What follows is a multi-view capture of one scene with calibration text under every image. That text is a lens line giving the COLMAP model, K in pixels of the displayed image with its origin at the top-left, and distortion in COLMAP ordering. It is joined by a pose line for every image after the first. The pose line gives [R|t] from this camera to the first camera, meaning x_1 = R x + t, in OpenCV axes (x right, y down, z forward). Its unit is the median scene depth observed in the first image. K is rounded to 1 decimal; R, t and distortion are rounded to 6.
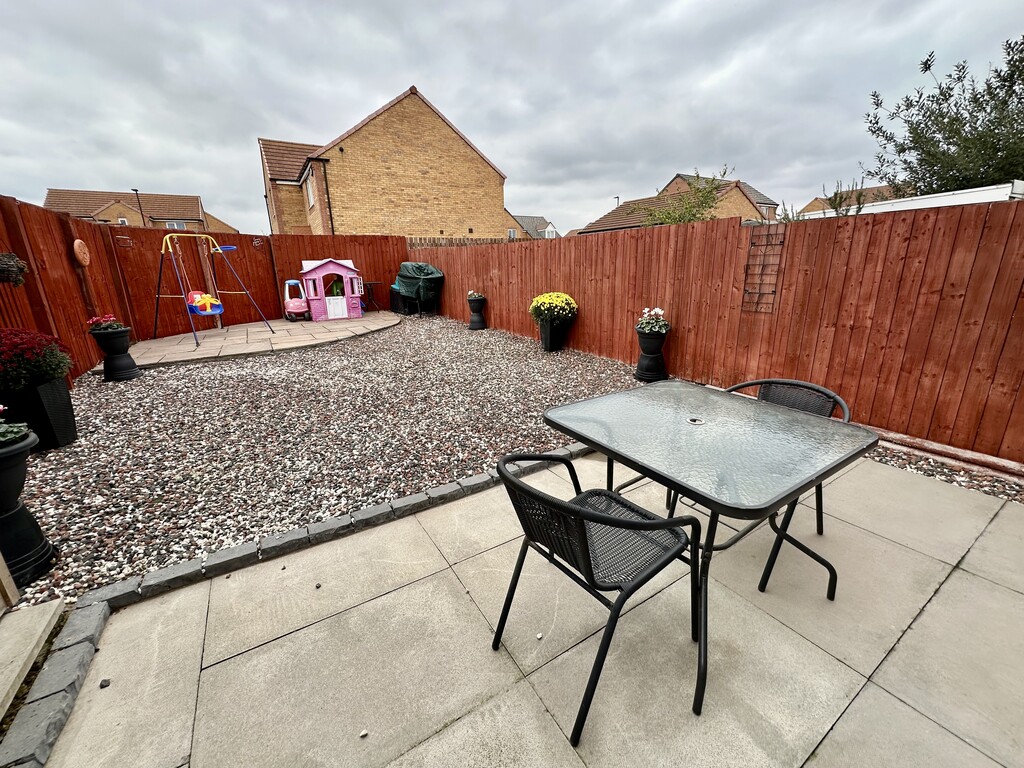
lens RADIAL K [[408.2, 0, 511.3], [0, 408.2, 383.1], [0, 0, 1]] dist [-0.003470, 0.000851]
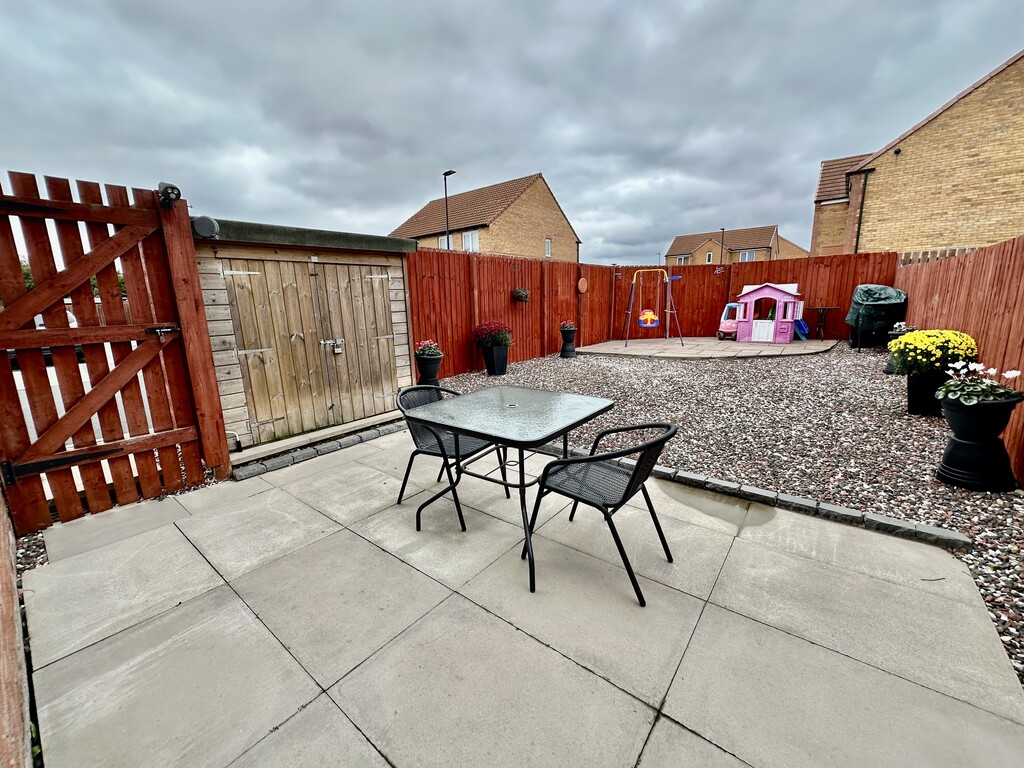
lens RADIAL K [[408.2, 0, 509.5], [0, 408.2, 382.6], [0, 0, 1]] dist [-0.003470, 0.000851]
pose [[0.339432, 0.199070, -0.919324, 0.323074], [-0.244665, 0.962393, 0.118061, -0.028484], [0.908254, 0.184852, 0.375373, 0.076950]]
